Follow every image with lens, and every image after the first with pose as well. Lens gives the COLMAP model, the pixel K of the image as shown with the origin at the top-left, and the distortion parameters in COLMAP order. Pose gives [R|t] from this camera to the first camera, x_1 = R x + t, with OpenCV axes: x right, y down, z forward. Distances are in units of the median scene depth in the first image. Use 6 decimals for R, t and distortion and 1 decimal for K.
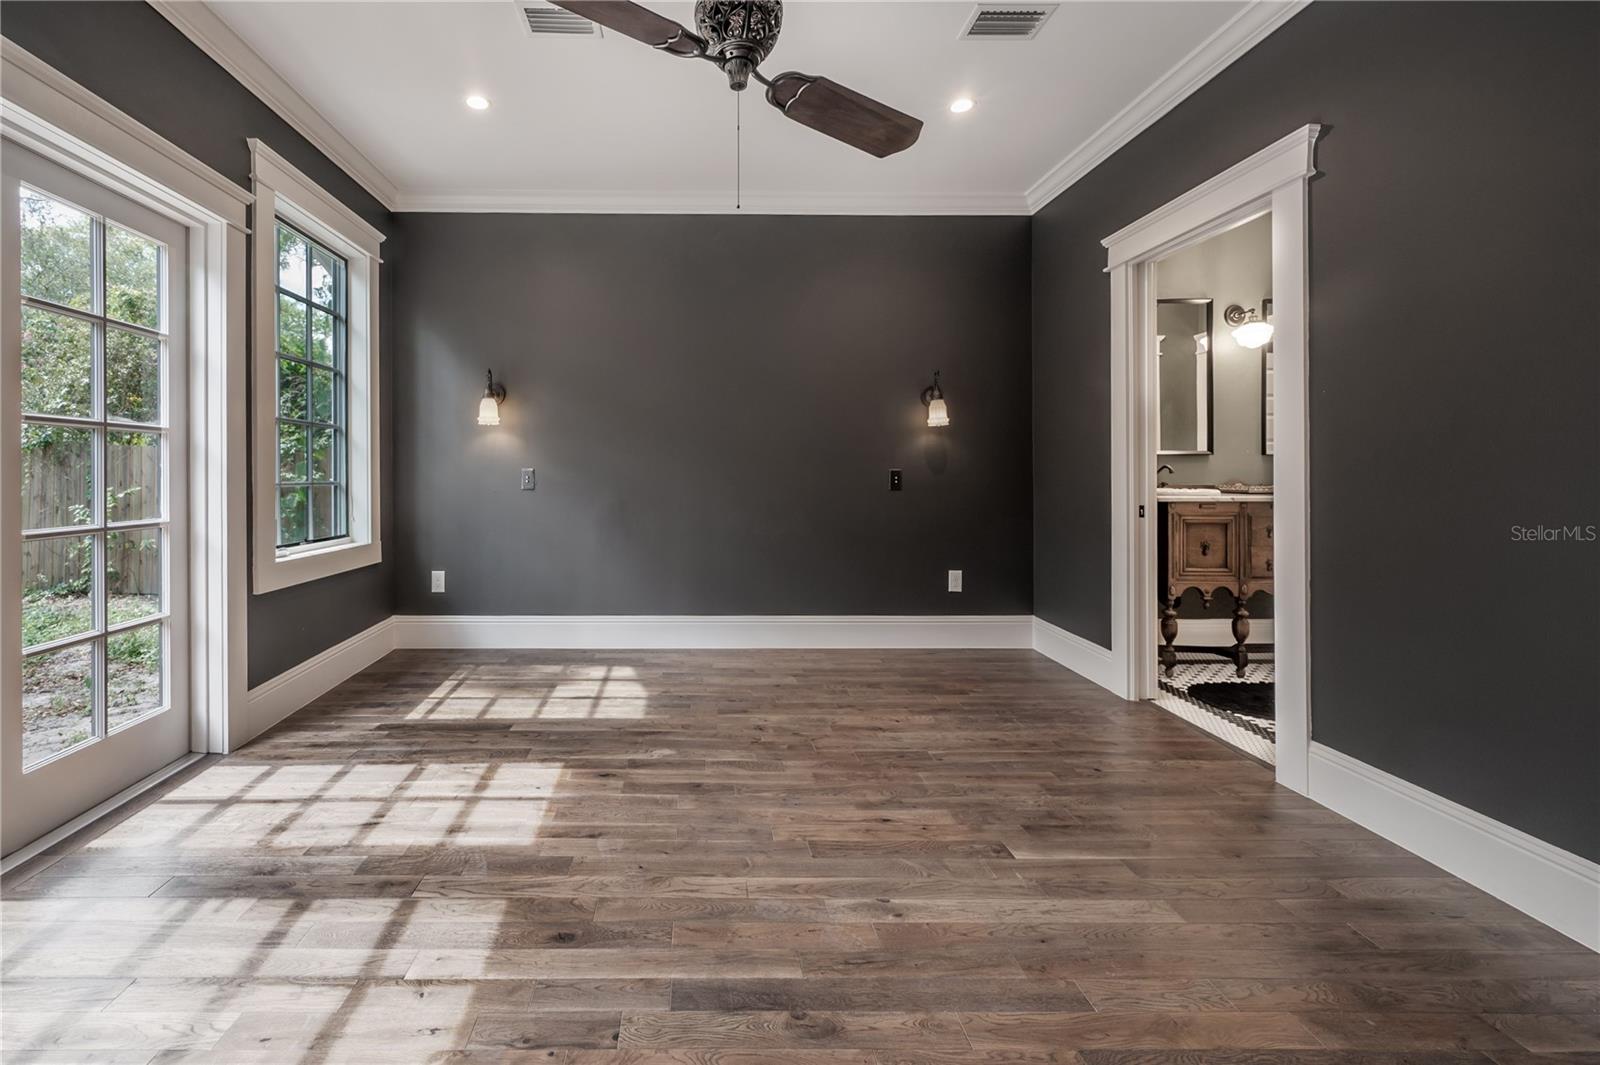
lens RADIAL K [[679.3, 0, 791.4], [0, 679.3, 475.4], [0, 0, 1]] dist [0.001255, 0.000177]
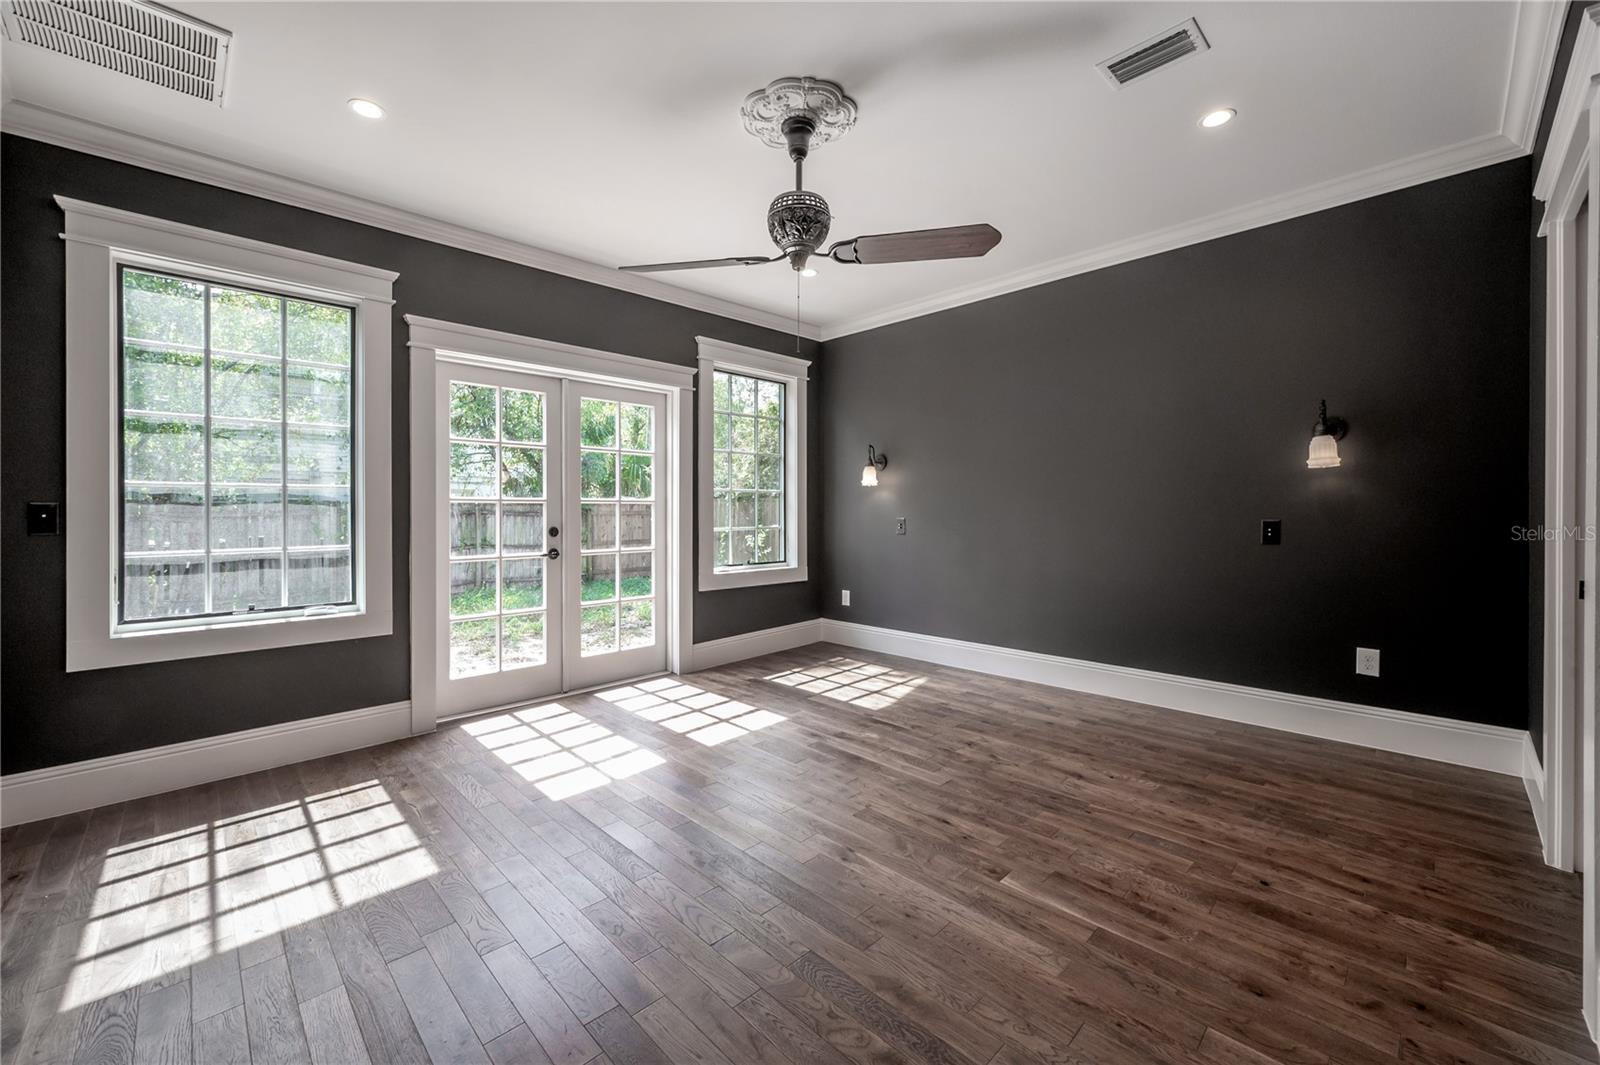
lens RADIAL K [[632.2, 0, 801.6], [0, 632.2, 520.5], [0, 0, 1]] dist [-0.000694, -0.000245]
pose [[0.697426, 0.007770, -0.716614, 0.537001], [-0.002437, 0.999961, 0.008469, -0.023425], [0.716652, -0.004160, 0.697418, 0.030044]]
